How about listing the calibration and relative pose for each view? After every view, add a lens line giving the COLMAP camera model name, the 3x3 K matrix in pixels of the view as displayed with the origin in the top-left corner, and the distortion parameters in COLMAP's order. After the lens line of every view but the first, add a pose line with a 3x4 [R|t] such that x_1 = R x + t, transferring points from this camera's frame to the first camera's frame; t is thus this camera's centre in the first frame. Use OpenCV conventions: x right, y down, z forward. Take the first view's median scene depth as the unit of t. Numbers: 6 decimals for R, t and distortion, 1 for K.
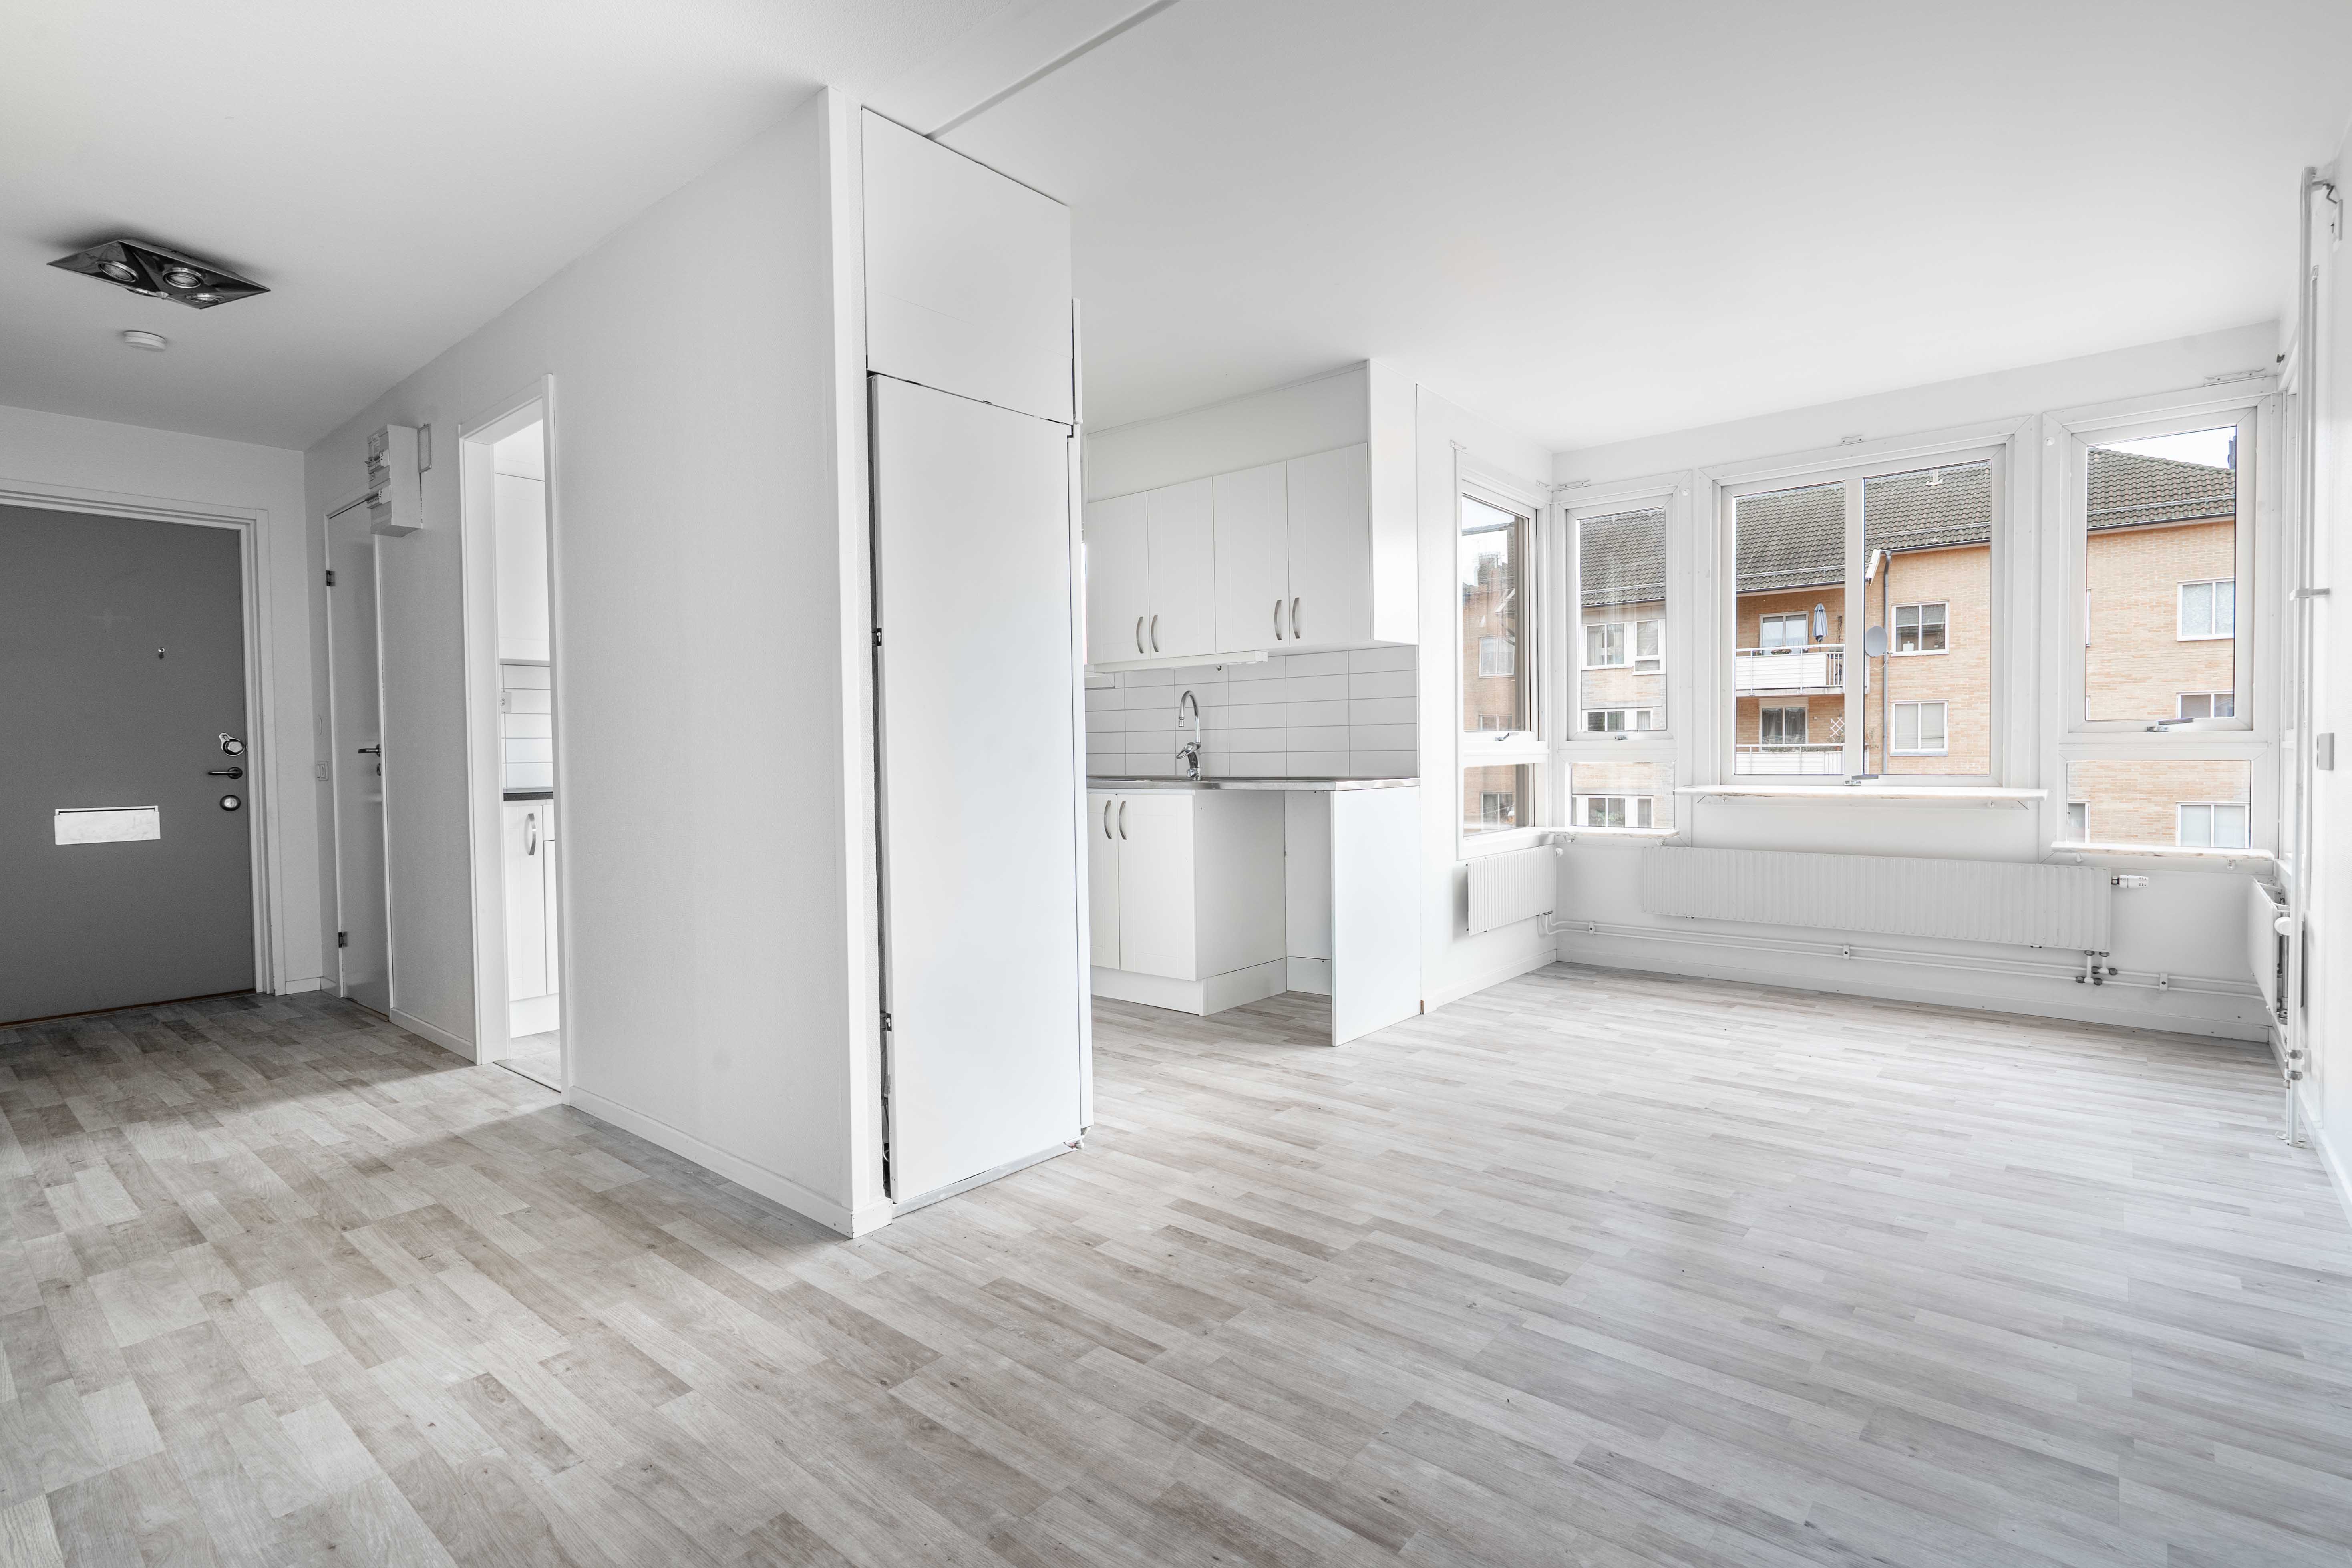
lens RADIAL K [[1111.4, 0, 1176.0], [0, 1111.4, 784.0], [0, 0, 1]] dist [0.002274, 0.000494]
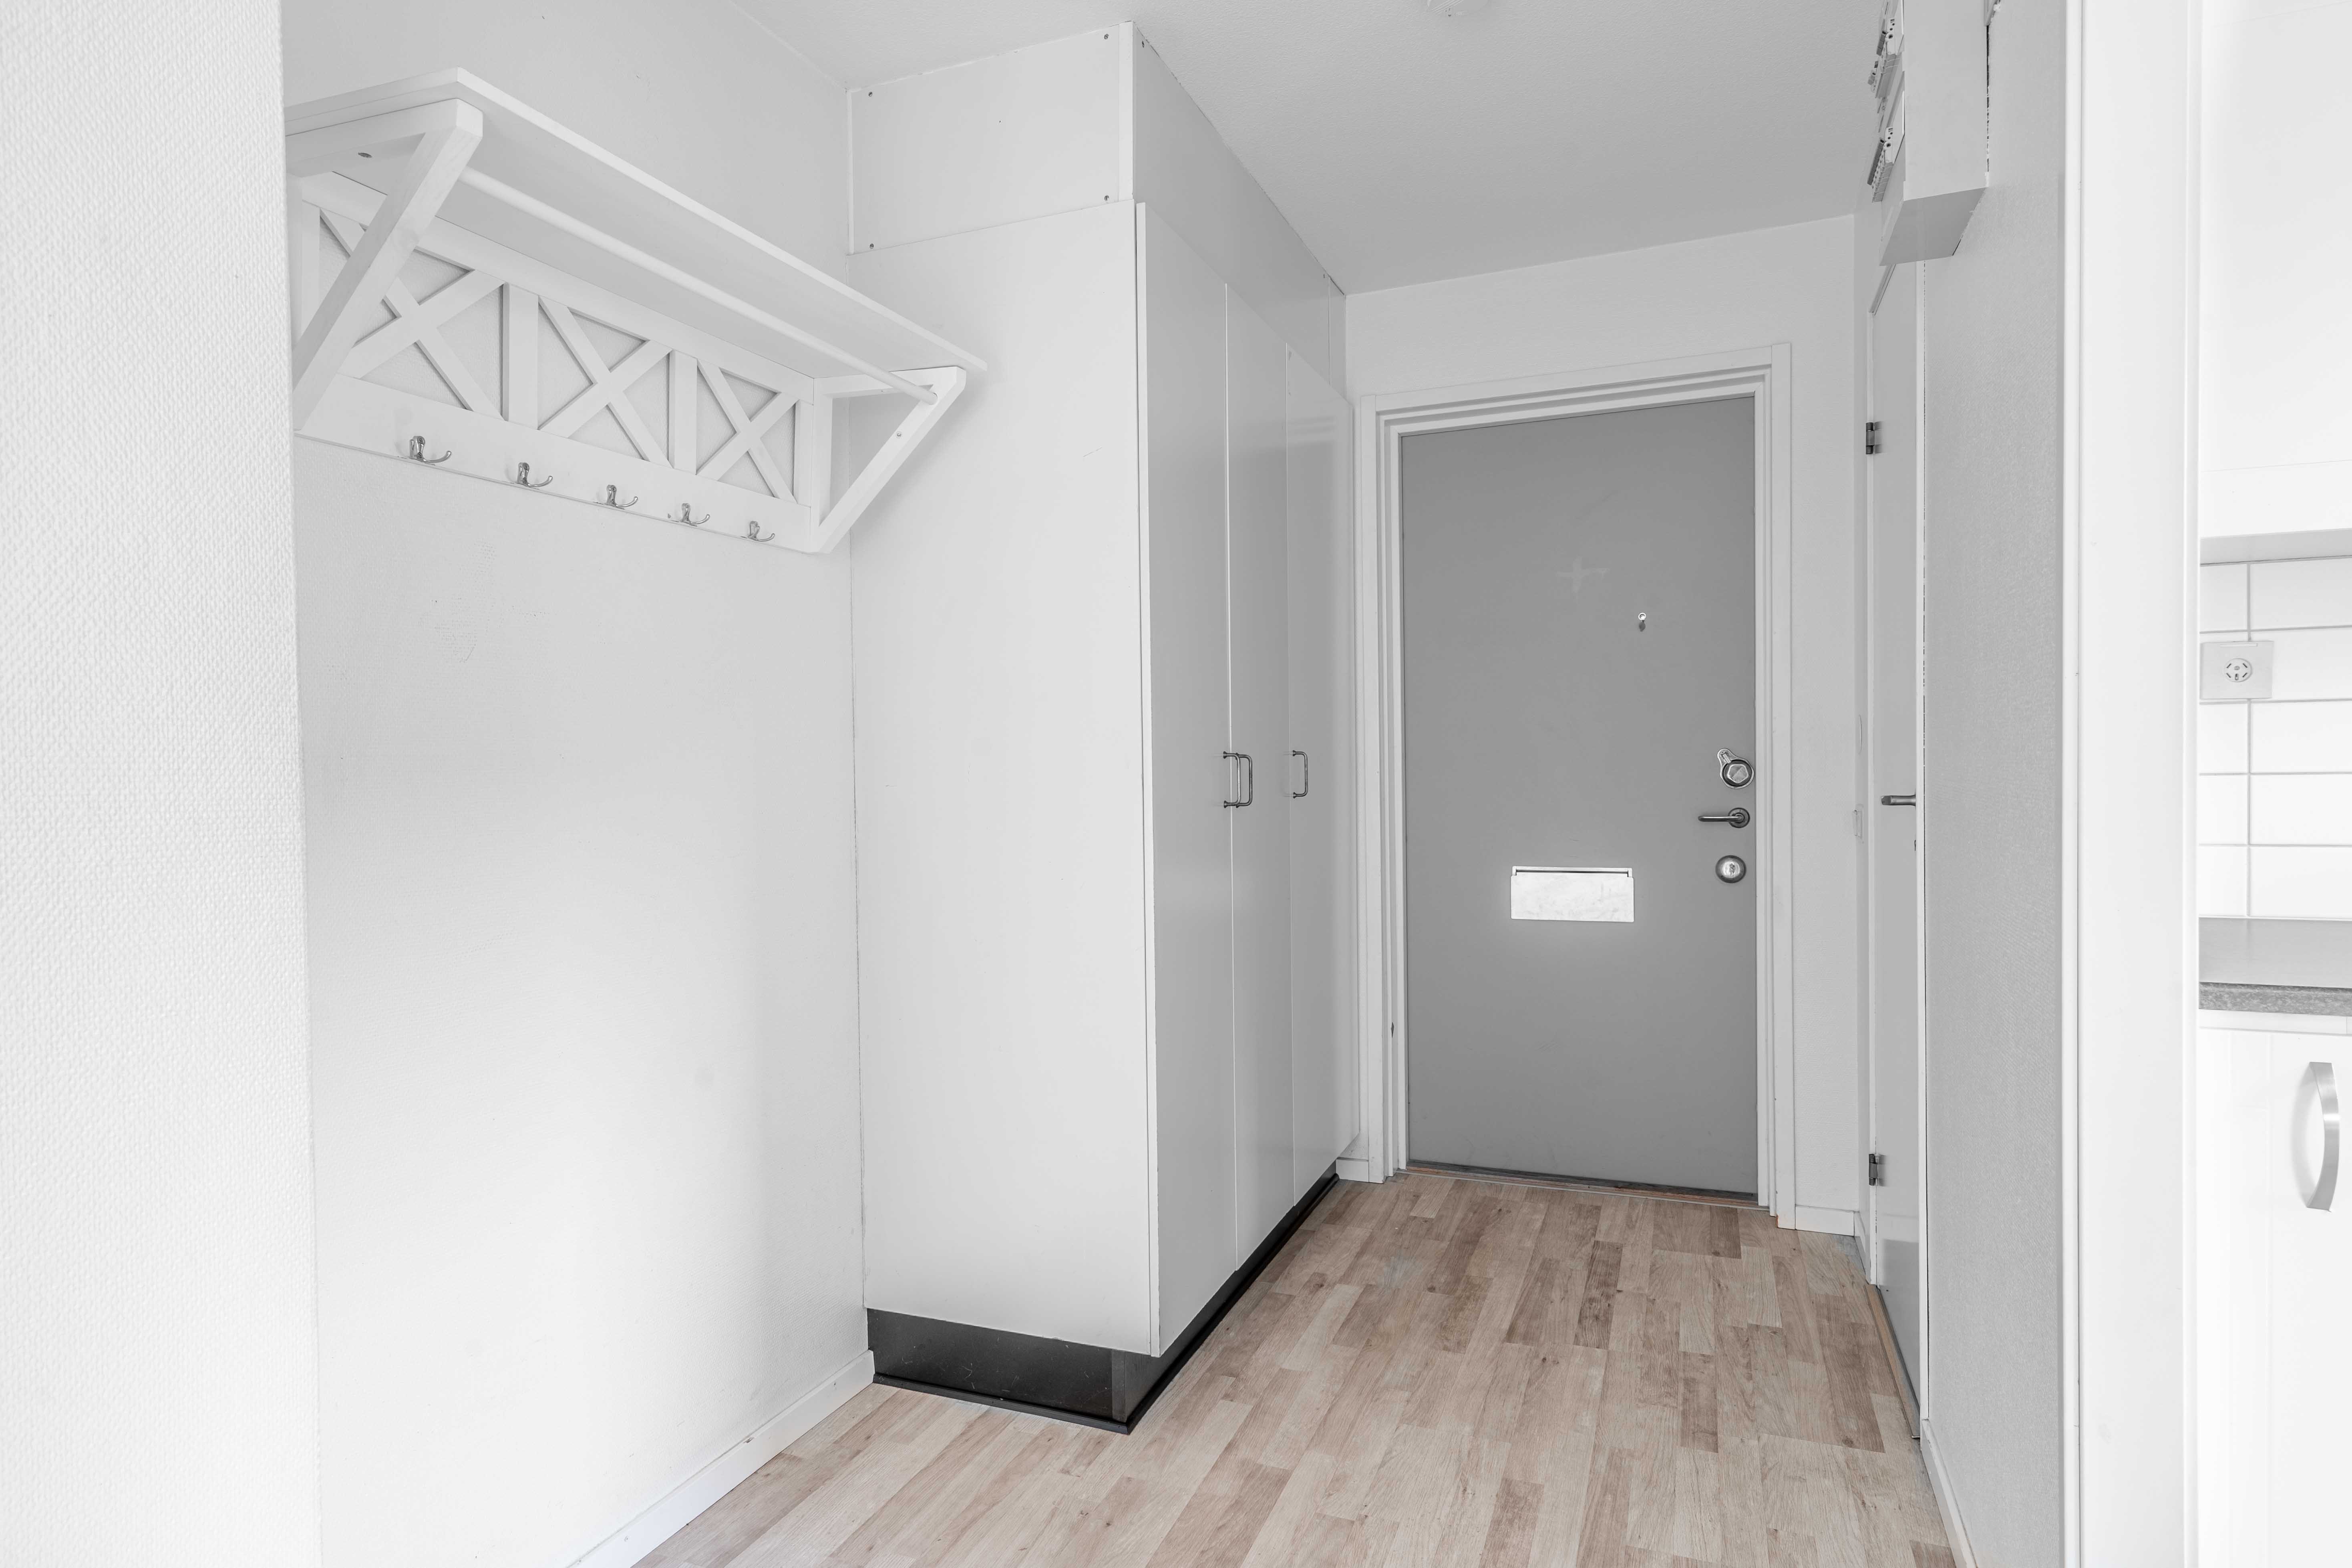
lens RADIAL K [[1286.2, 0, 1170.8], [0, 1286.2, 779.0], [0, 0, 1]] dist [0.004809, 0.000841]
pose [[0.299776, 0.025351, -0.953673, -0.296850], [-0.011412, 0.999671, 0.022986, -0.042232], [0.953941, 0.003992, 0.299966, 0.518932]]
